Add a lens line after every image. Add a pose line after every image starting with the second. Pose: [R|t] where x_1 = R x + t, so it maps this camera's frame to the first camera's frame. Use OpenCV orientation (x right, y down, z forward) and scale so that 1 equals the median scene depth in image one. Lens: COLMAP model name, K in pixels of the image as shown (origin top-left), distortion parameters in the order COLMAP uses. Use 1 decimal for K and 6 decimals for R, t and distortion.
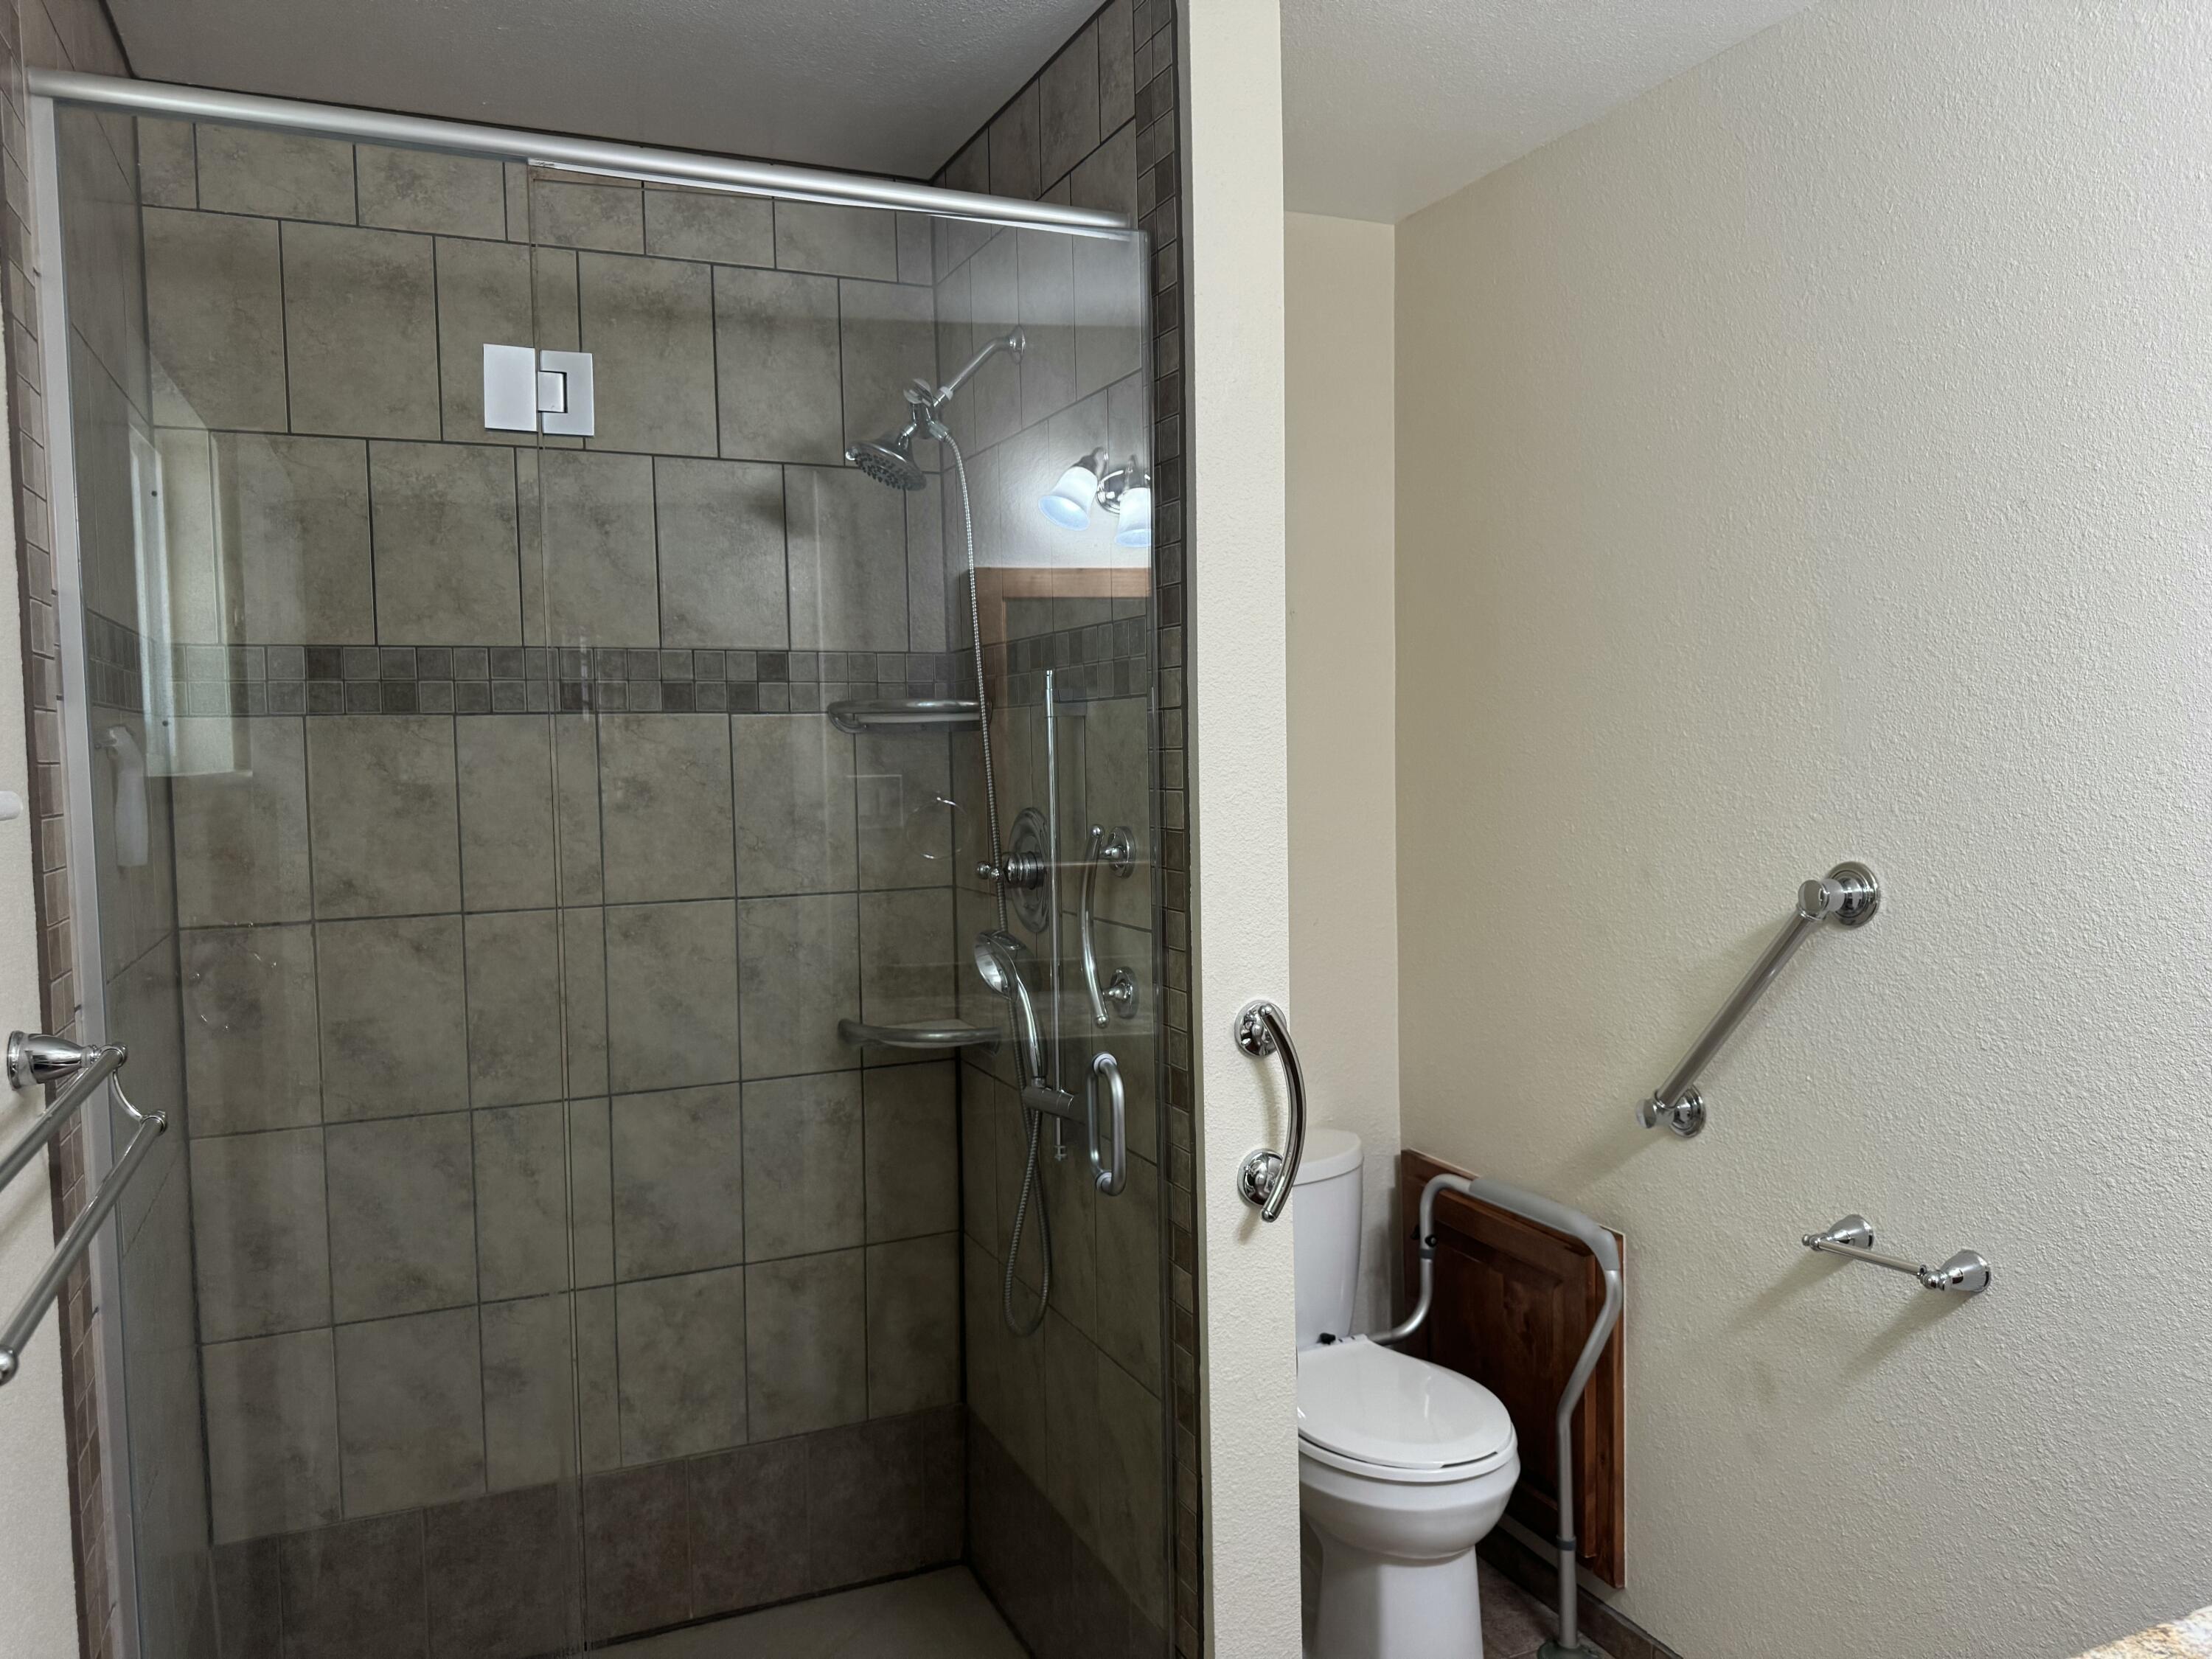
lens RADIAL K [[1553.3, 0, 1100.5], [0, 1553.3, 833.2], [0, 0, 1]] dist [0.046715, -0.058230]
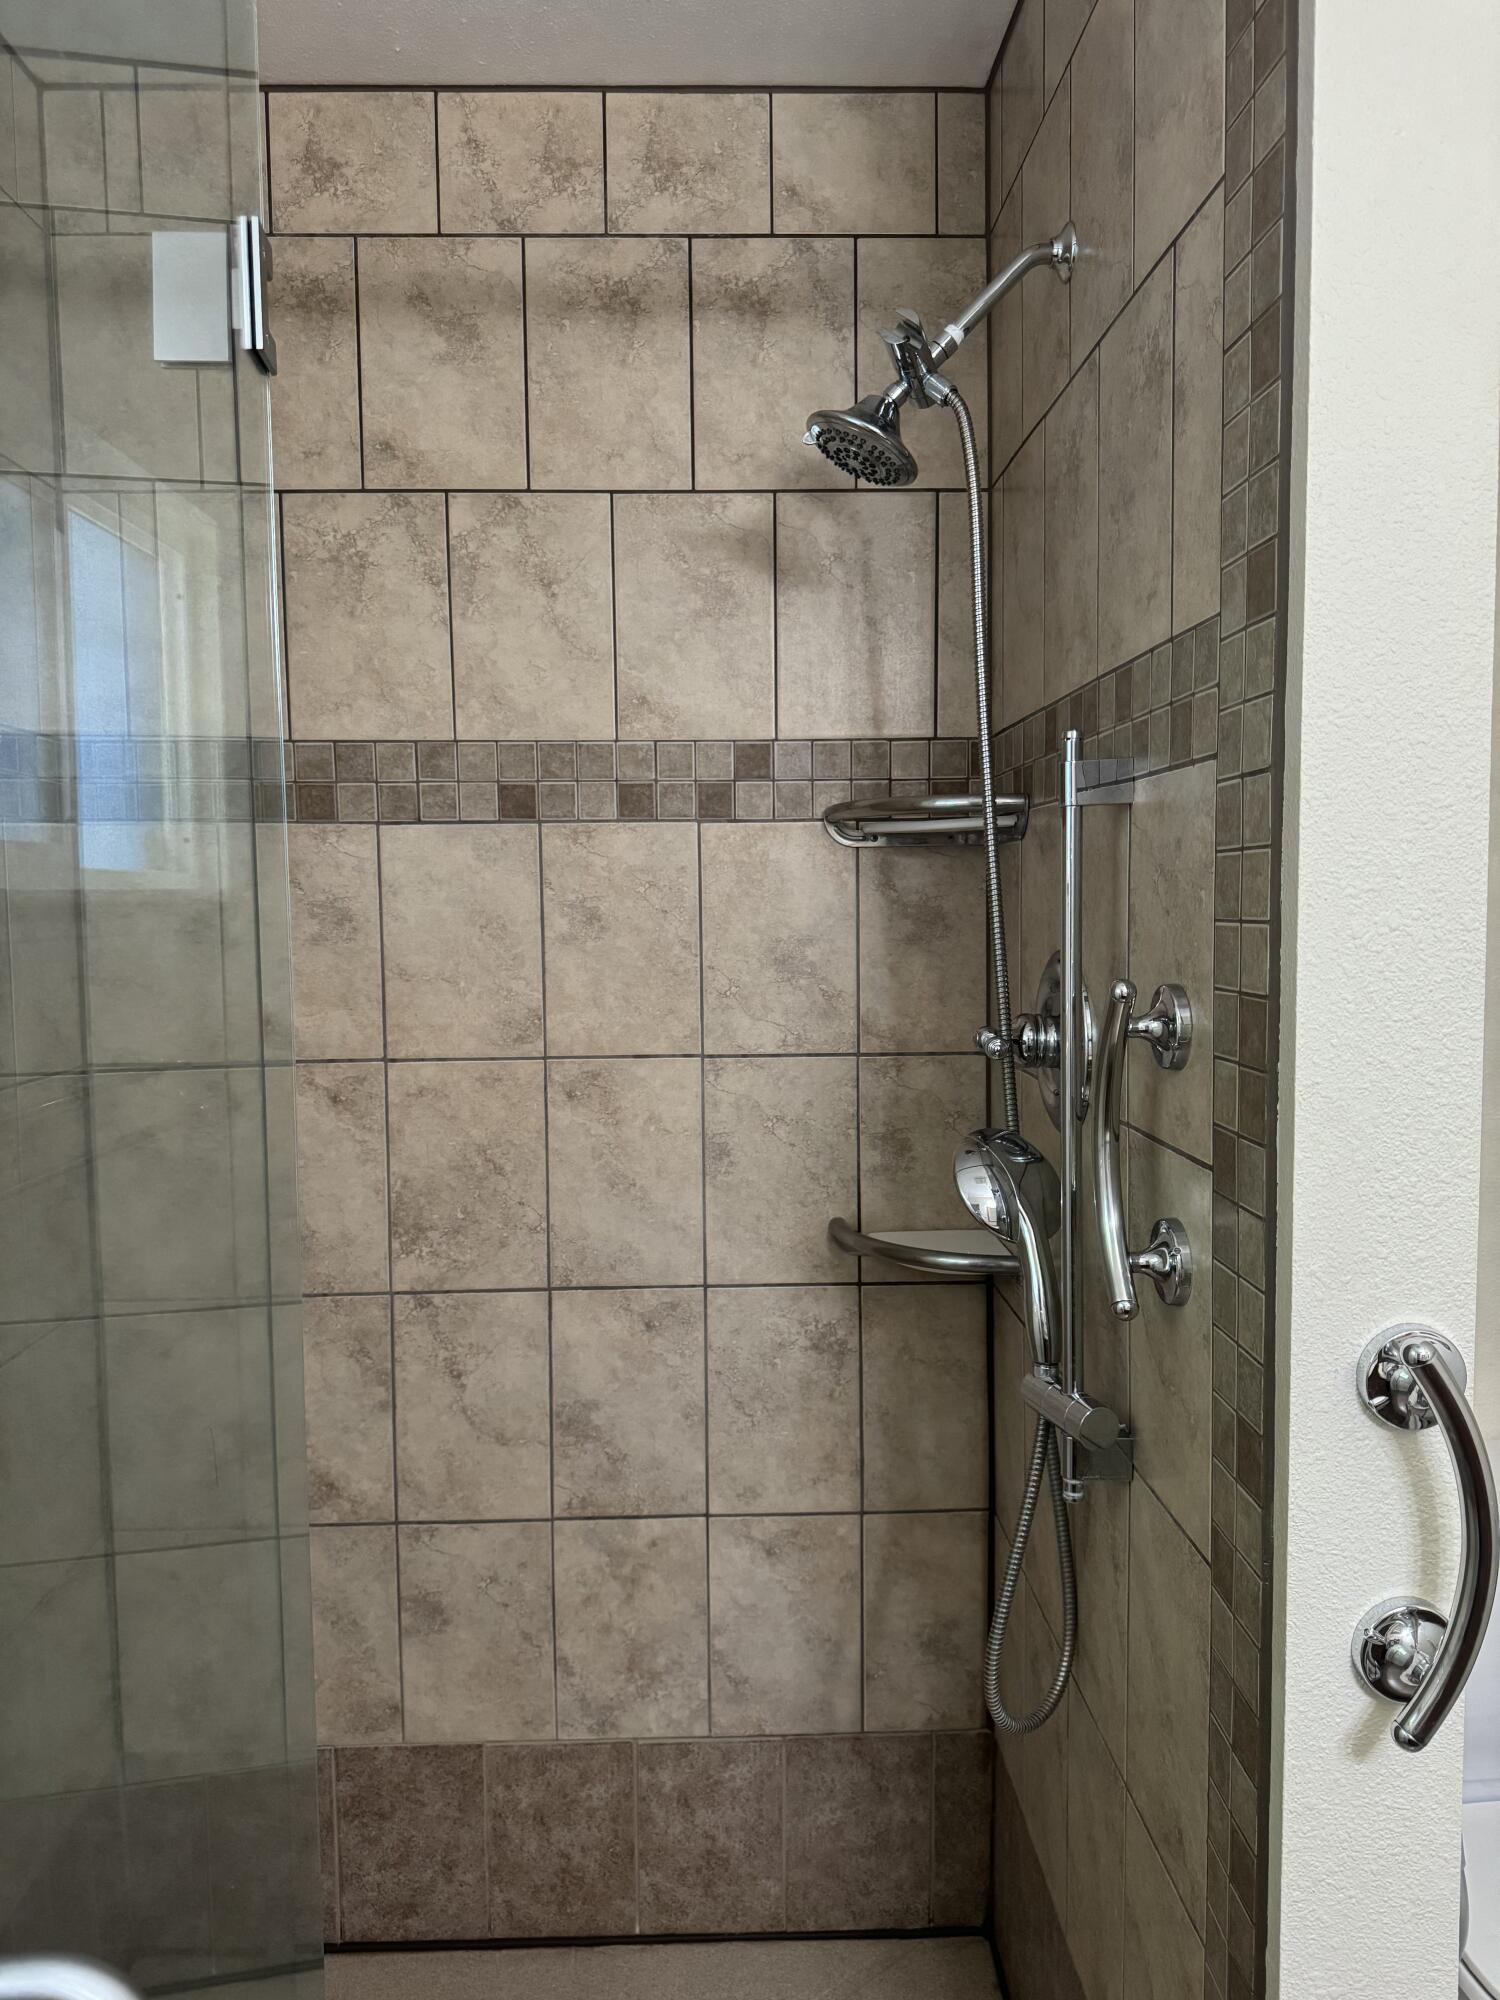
lens RADIAL K [[1404.4, 0, 746.4], [0, 1404.4, 998.7], [0, 0, 1]] dist [0.046715, -0.058230]
pose [[0.926826, 0.035366, -0.373821, 0.053645], [-0.027601, 0.999278, 0.026104, -0.006983], [0.374474, -0.013876, 0.927134, 0.366226]]
